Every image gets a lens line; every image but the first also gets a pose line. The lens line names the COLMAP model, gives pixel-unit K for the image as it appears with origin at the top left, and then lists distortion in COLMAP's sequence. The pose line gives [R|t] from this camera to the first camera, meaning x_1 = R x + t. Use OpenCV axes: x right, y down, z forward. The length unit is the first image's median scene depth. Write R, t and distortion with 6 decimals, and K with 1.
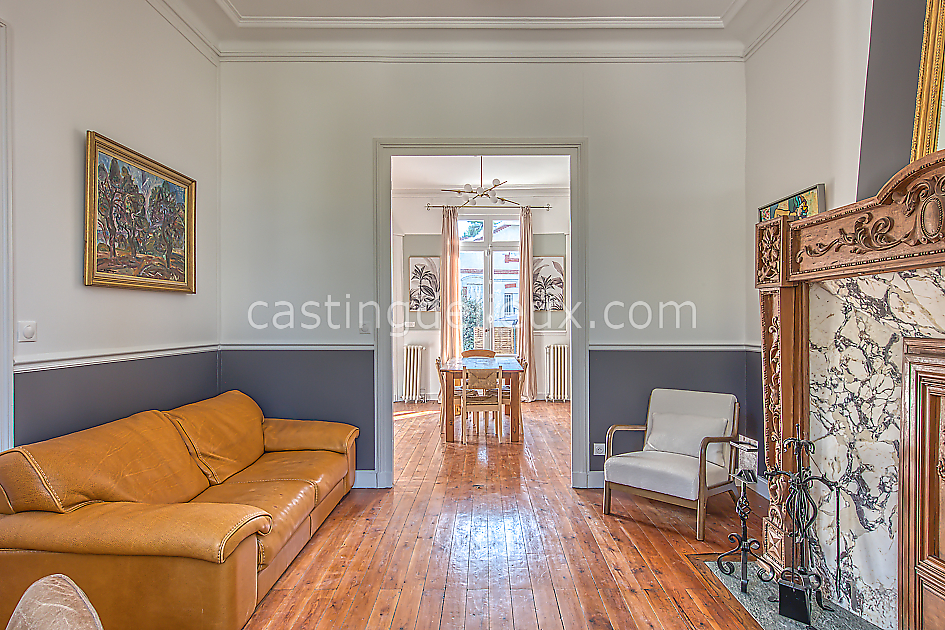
lens RADIAL K [[504.7, 0, 478.6], [0, 504.7, 317.7], [0, 0, 1]] dist [-0.001948, -0.001610]
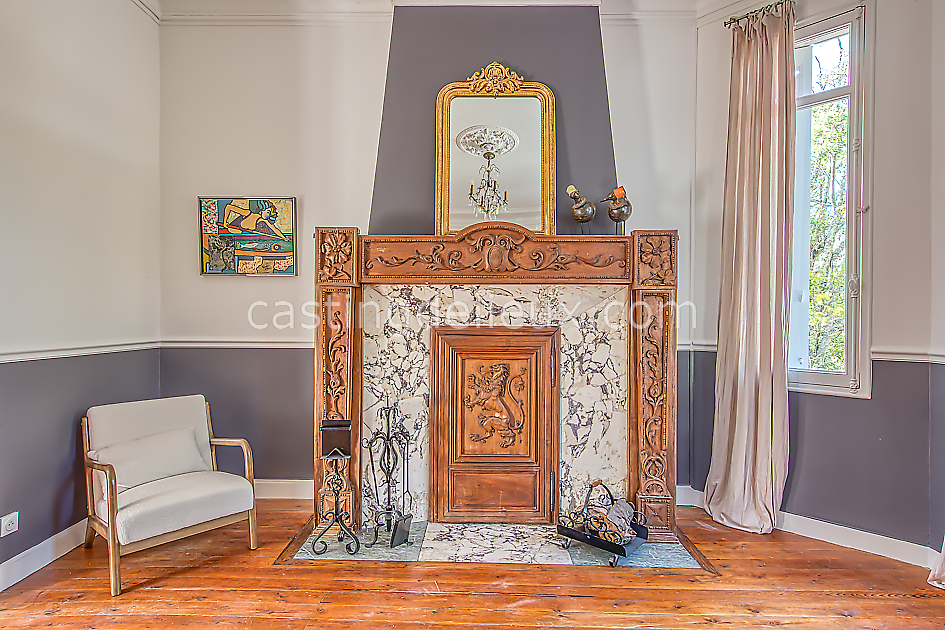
lens RADIAL K [[504.7, 0, 473.8], [0, 504.7, 315.4], [0, 0, 1]] dist [-0.001948, -0.001610]
pose [[0.011501, -0.000013, 0.999934, -0.655122], [-0.008442, 0.999964, 0.000110, 0.005255], [-0.999898, -0.008442, 0.011501, 0.777209]]
